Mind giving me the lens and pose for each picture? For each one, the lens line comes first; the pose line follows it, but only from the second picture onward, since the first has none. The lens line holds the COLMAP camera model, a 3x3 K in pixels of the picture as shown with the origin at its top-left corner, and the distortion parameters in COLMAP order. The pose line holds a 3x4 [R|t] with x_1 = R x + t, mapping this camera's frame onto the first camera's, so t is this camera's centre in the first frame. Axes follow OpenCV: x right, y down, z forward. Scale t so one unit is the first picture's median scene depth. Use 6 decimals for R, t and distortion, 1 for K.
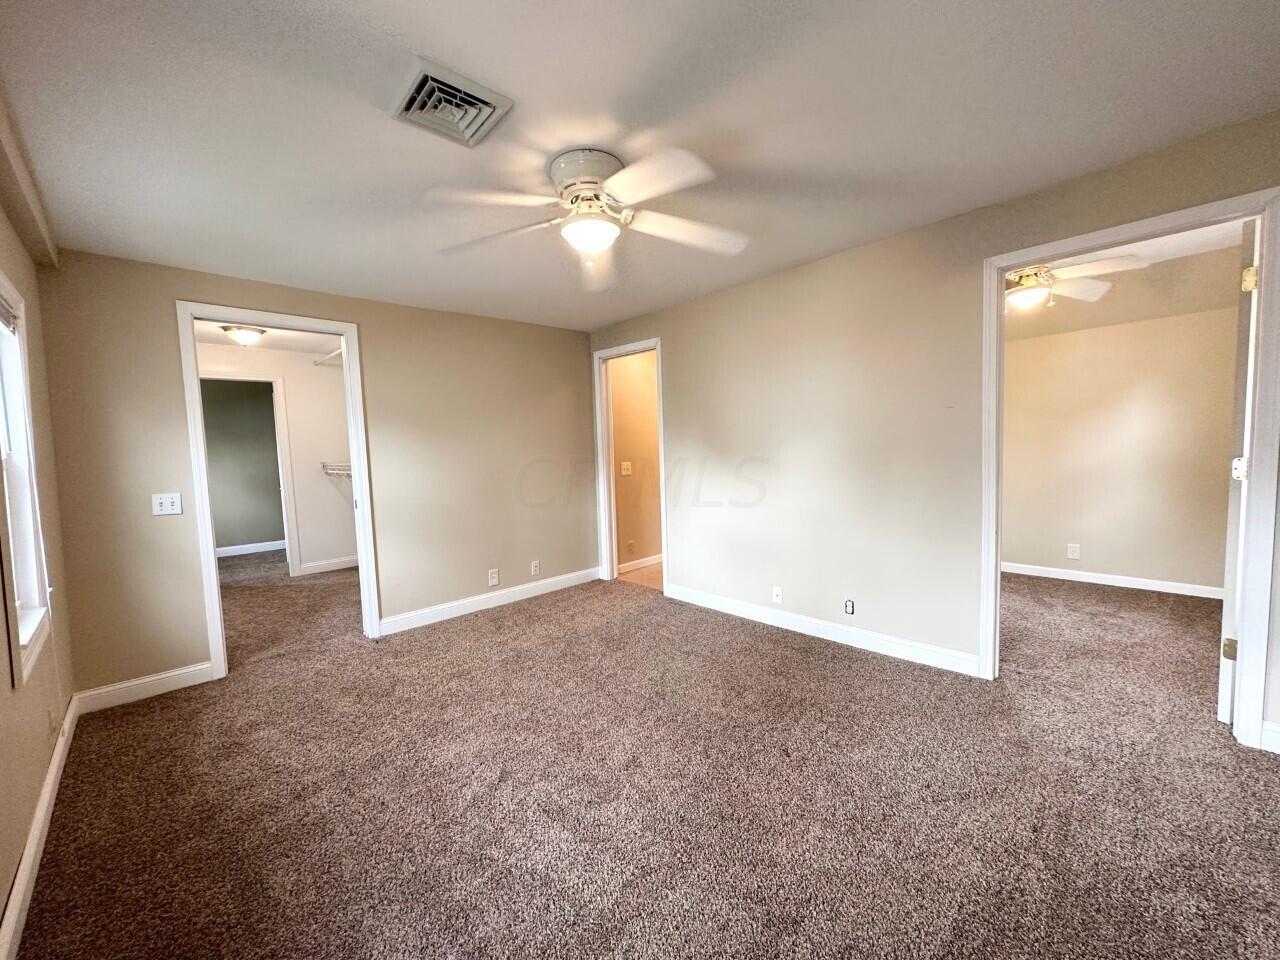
lens RADIAL K [[509.6, 0, 640.0], [0, 509.6, 480.0], [0, 0, 1]] dist [-0.000894, 0.000235]
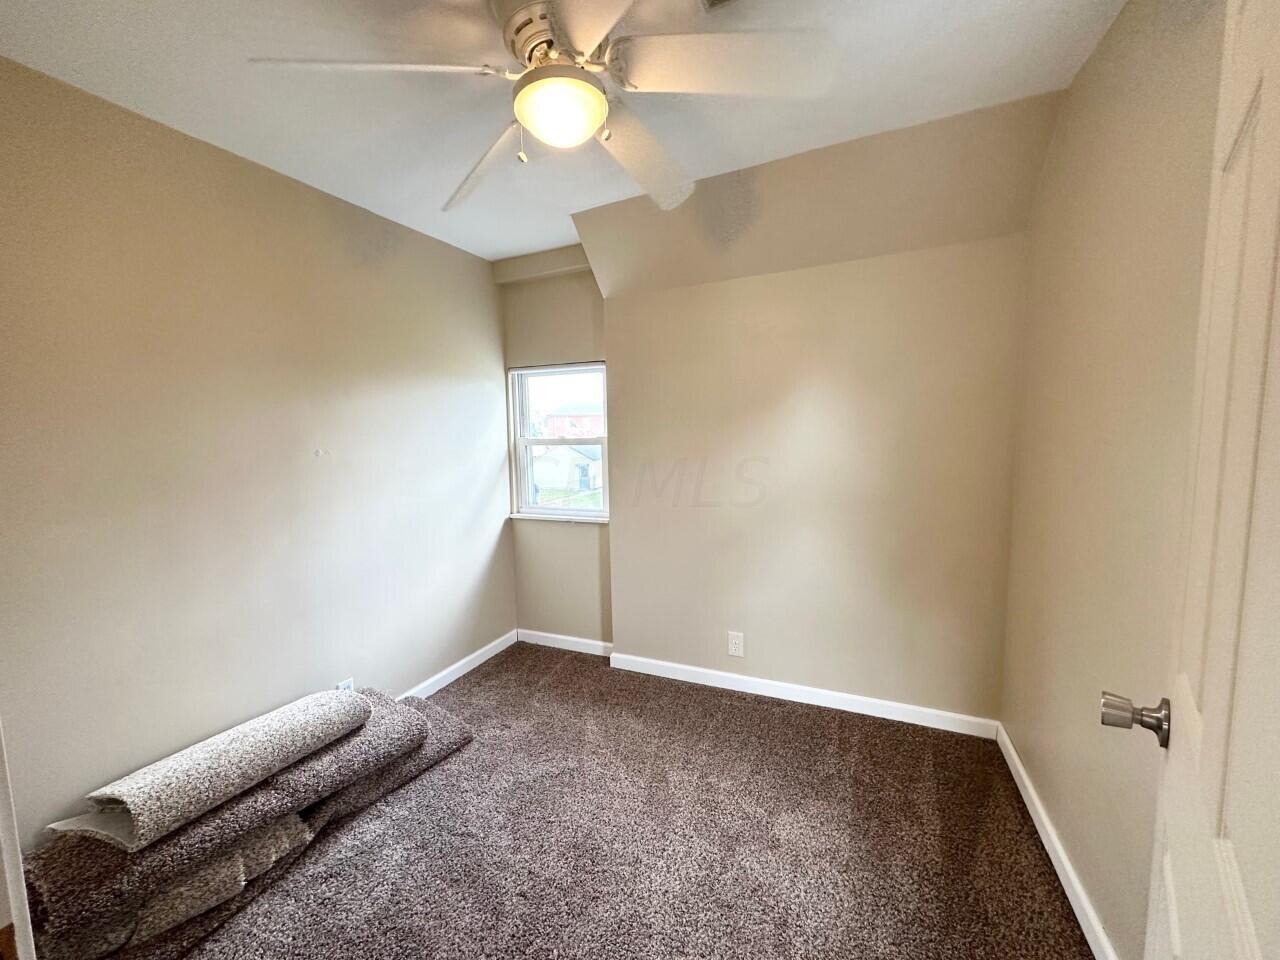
lens RADIAL K [[509.6, 0, 640.0], [0, 509.6, 480.0], [0, 0, 1]] dist [-0.000894, 0.000235]
pose [[0.922242, -0.019711, 0.386111, 0.568507], [0.015642, 0.999784, 0.013676, -0.076981], [-0.386297, -0.006573, 0.922351, 0.531979]]
